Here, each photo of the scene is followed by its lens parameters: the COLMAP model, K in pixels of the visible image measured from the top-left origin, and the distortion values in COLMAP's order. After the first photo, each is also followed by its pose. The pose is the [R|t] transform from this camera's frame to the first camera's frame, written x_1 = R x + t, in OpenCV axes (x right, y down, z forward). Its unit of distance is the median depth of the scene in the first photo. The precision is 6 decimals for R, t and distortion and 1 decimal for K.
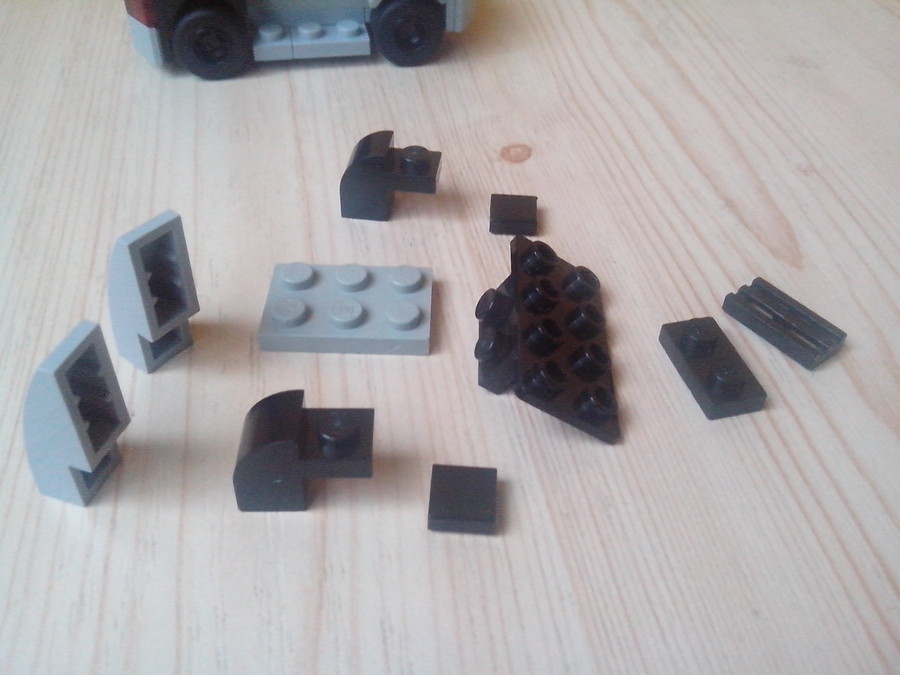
lens RADIAL K [[864.9, 0, 451.0], [0, 864.9, 306.4], [0, 0, 1]] dist [0.094789, -0.257543]
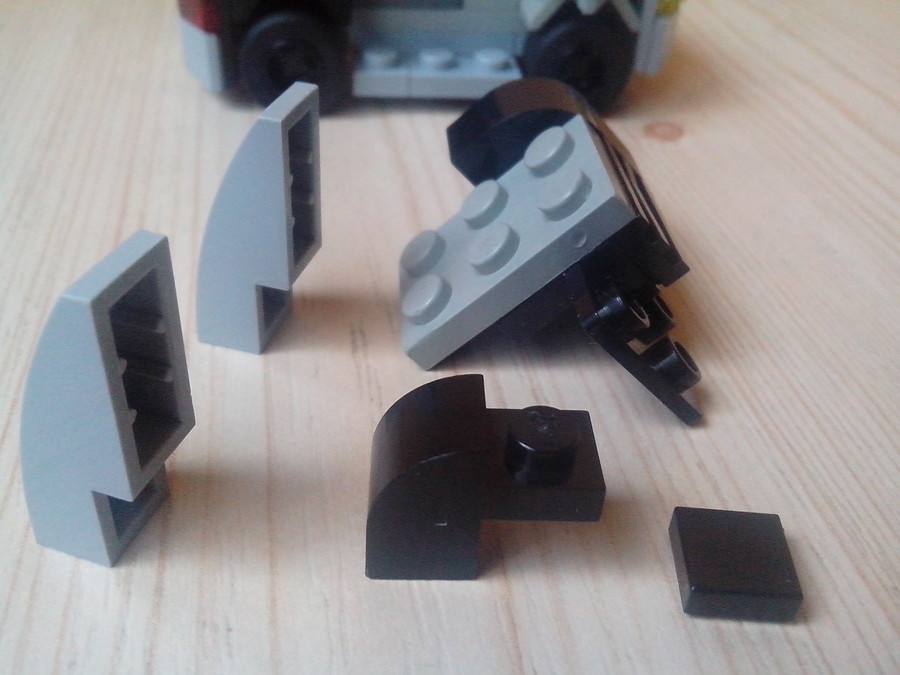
lens RADIAL K [[874.5, 0, 447.7], [0, 874.5, 318.1], [0, 0, 1]] dist [0.079520, -0.262112]
pose [[0.999569, 0.019284, 0.022112, -0.202995], [-0.016765, 0.993907, -0.108943, 0.120849], [-0.024078, 0.108525, 0.993802, 0.369748]]
